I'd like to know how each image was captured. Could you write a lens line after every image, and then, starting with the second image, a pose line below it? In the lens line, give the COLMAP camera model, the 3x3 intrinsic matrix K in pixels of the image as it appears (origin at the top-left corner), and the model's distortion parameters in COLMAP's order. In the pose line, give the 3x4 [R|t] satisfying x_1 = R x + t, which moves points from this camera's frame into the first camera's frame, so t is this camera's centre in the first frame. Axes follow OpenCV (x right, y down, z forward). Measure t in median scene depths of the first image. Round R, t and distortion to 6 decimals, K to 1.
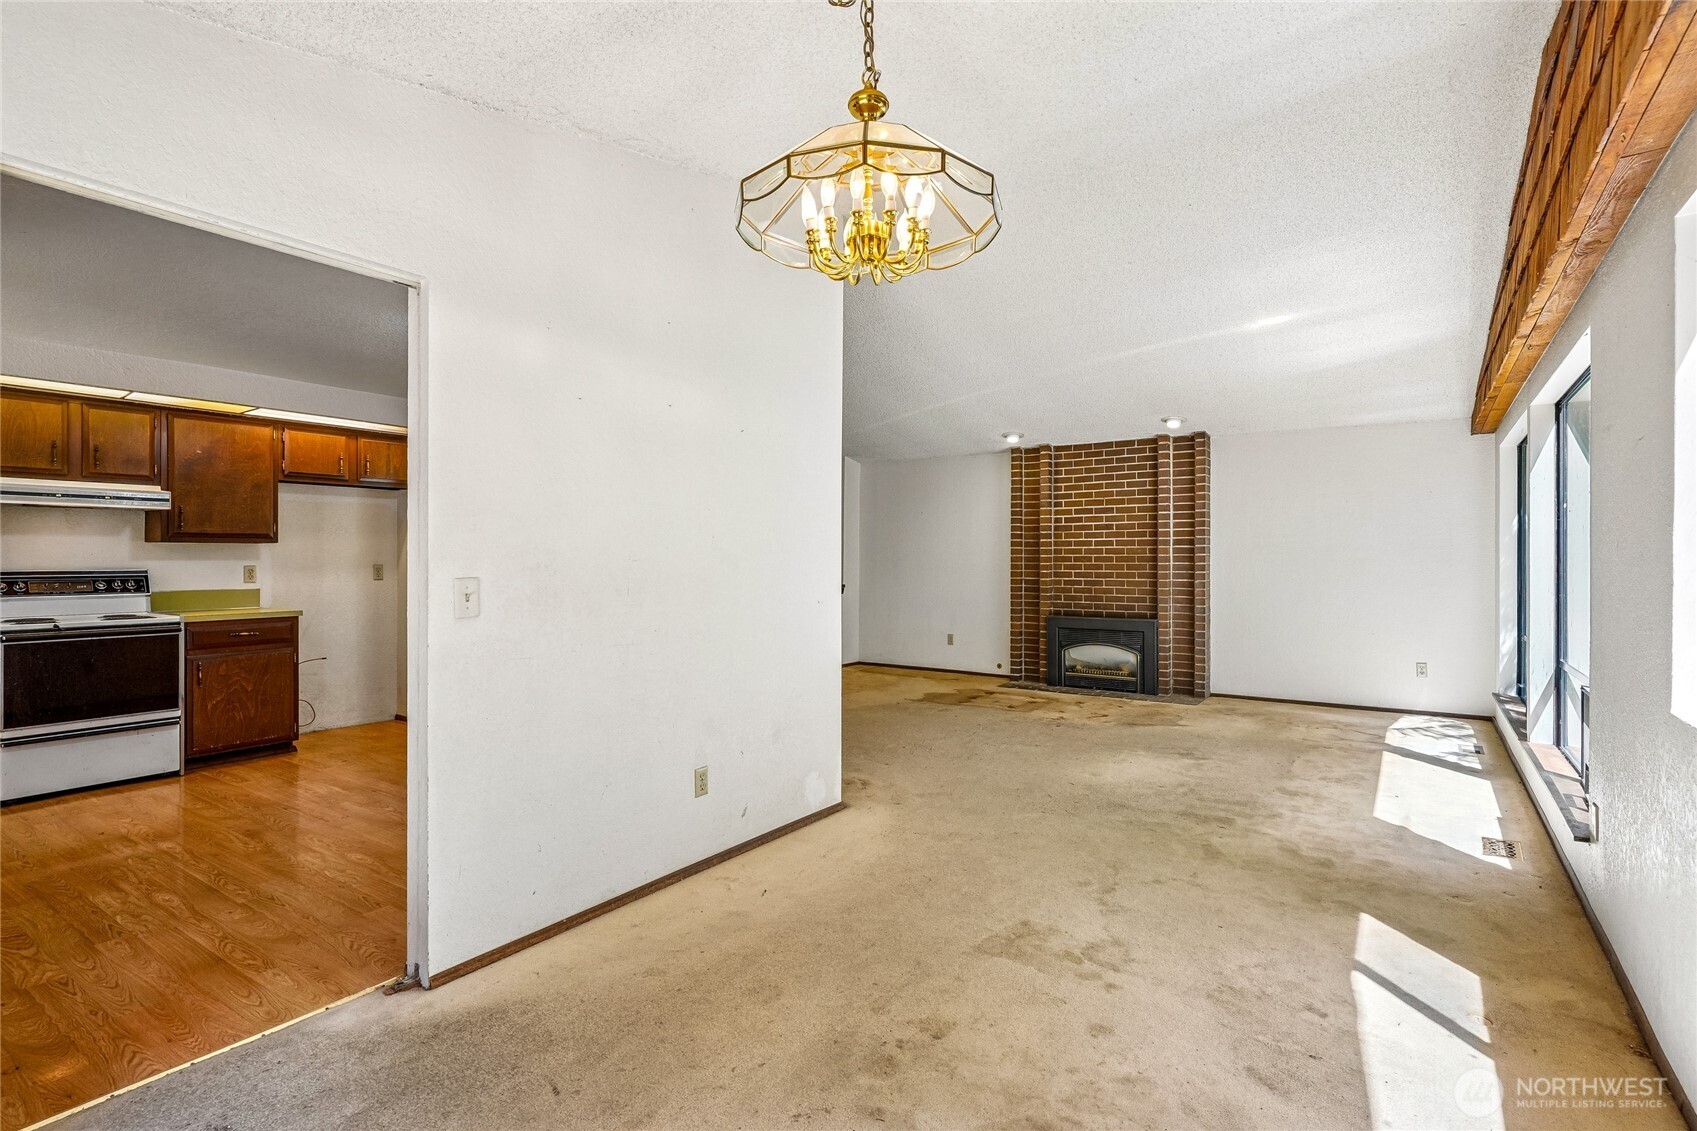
lens RADIAL K [[831.5, 0, 850.1], [0, 831.5, 559.9], [0, 0, 1]] dist [0.008000, -0.002659]
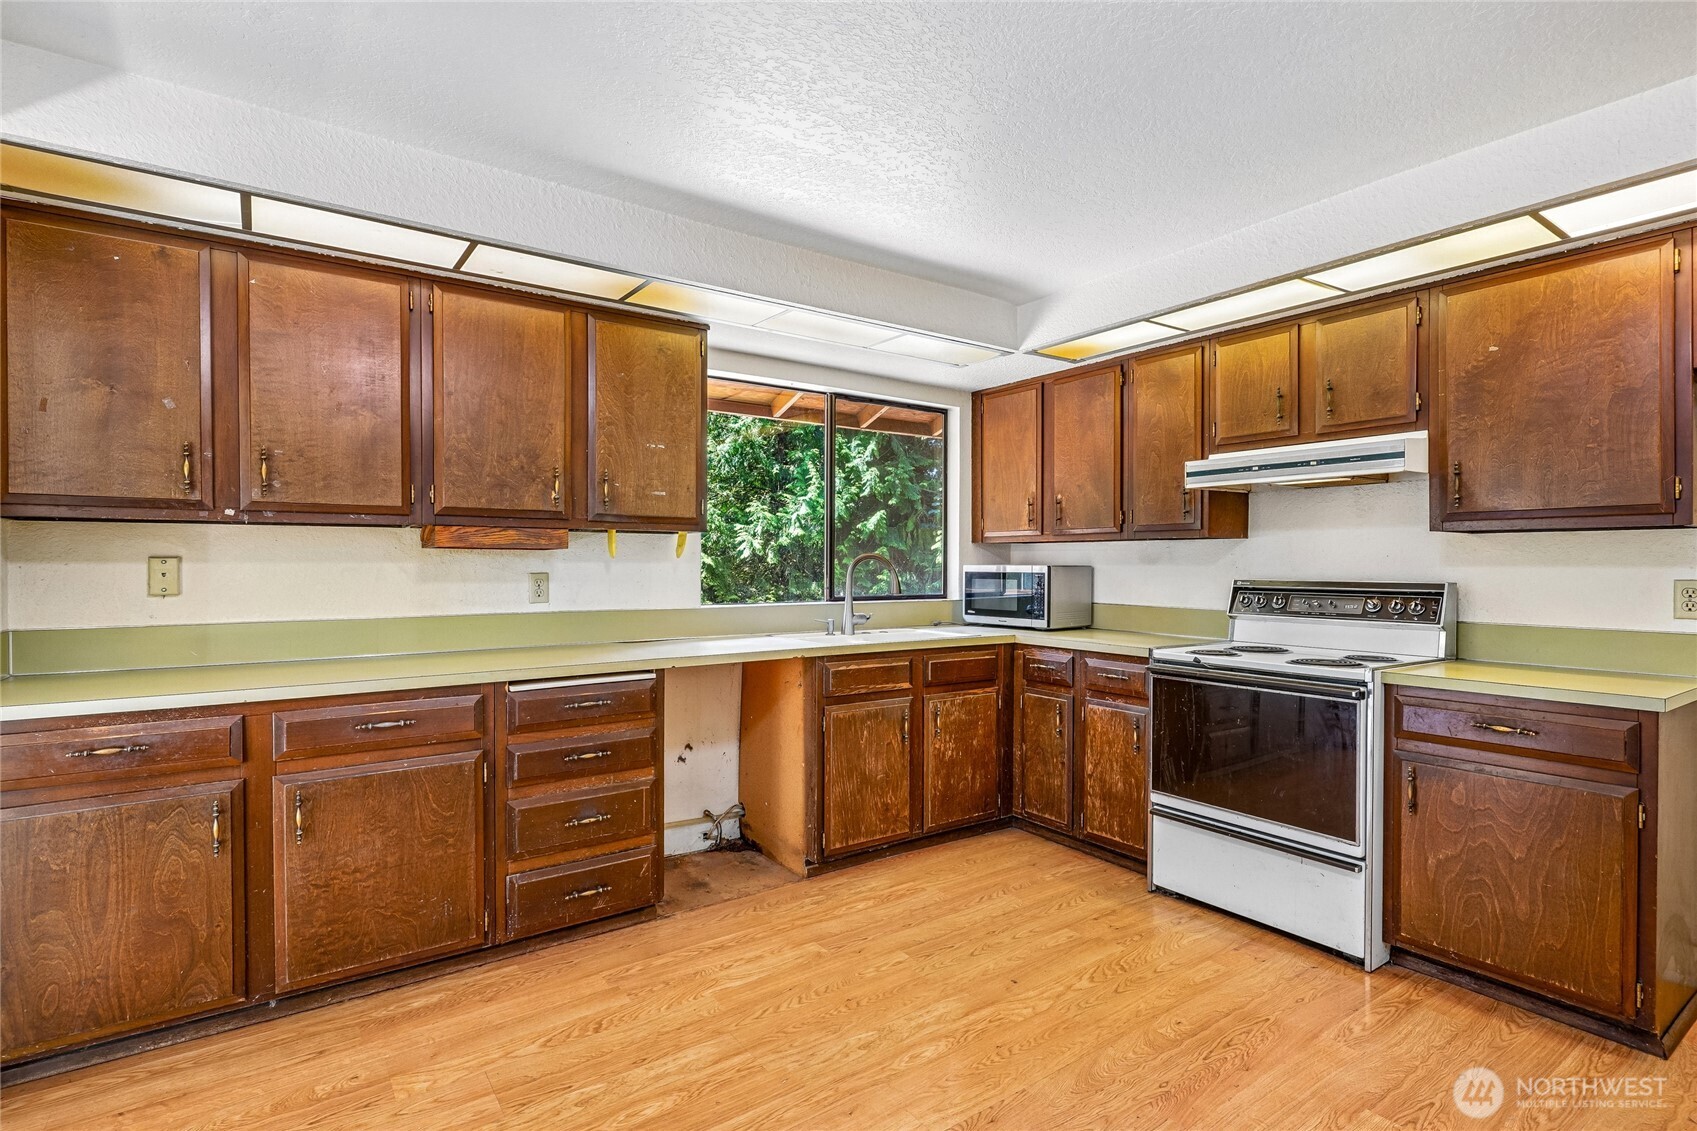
lens RADIAL K [[831.5, 0, 854.8], [0, 831.5, 565.0], [0, 0, 1]] dist [0.008000, -0.002659]
pose [[-0.341780, -0.002281, -0.939777, -0.192197], [-0.006579, 0.999978, -0.000034, 0.002974], [0.939757, 0.006171, -0.341787, 0.876908]]
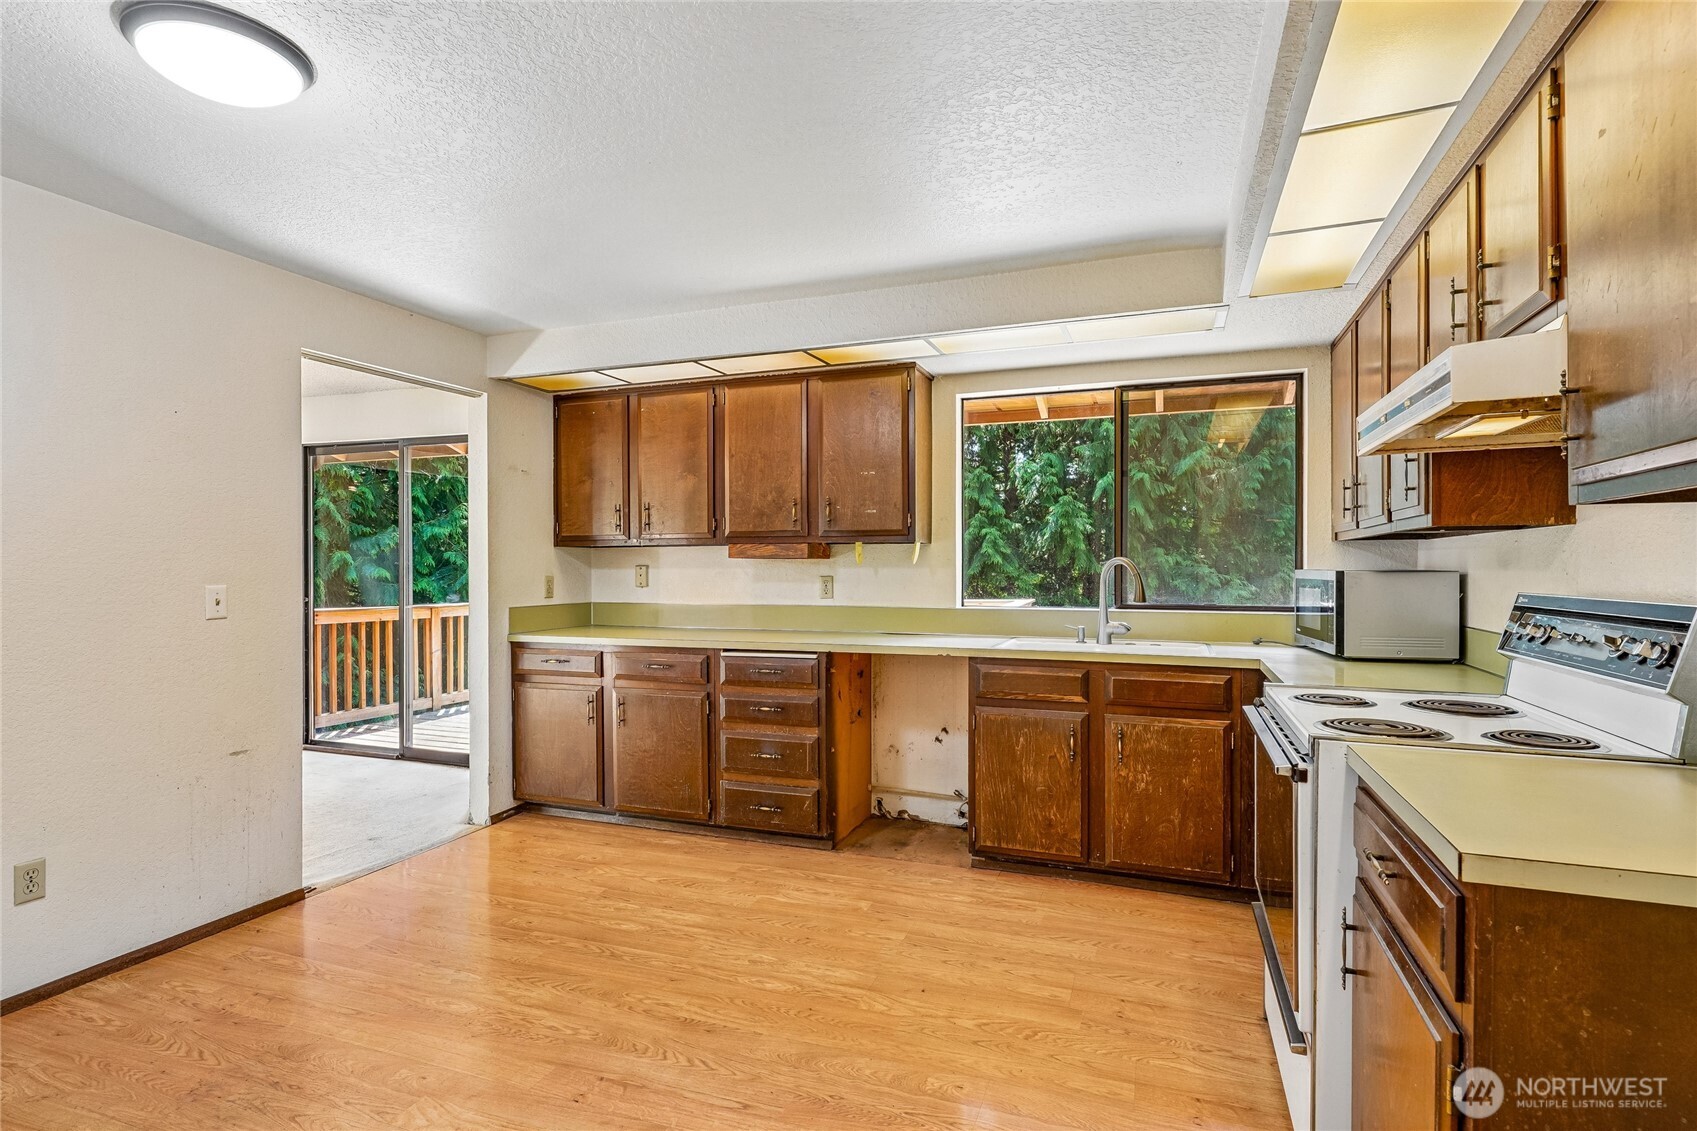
lens RADIAL K [[831.5, 0, 855.5], [0, 831.5, 567.6], [0, 0, 1]] dist [0.008000, -0.002659]
pose [[-0.969585, -0.004368, -0.244717, -0.545542], [-0.004299, 0.999990, -0.000817, 0.002365], [0.244718, 0.000260, -0.969594, 1.278979]]
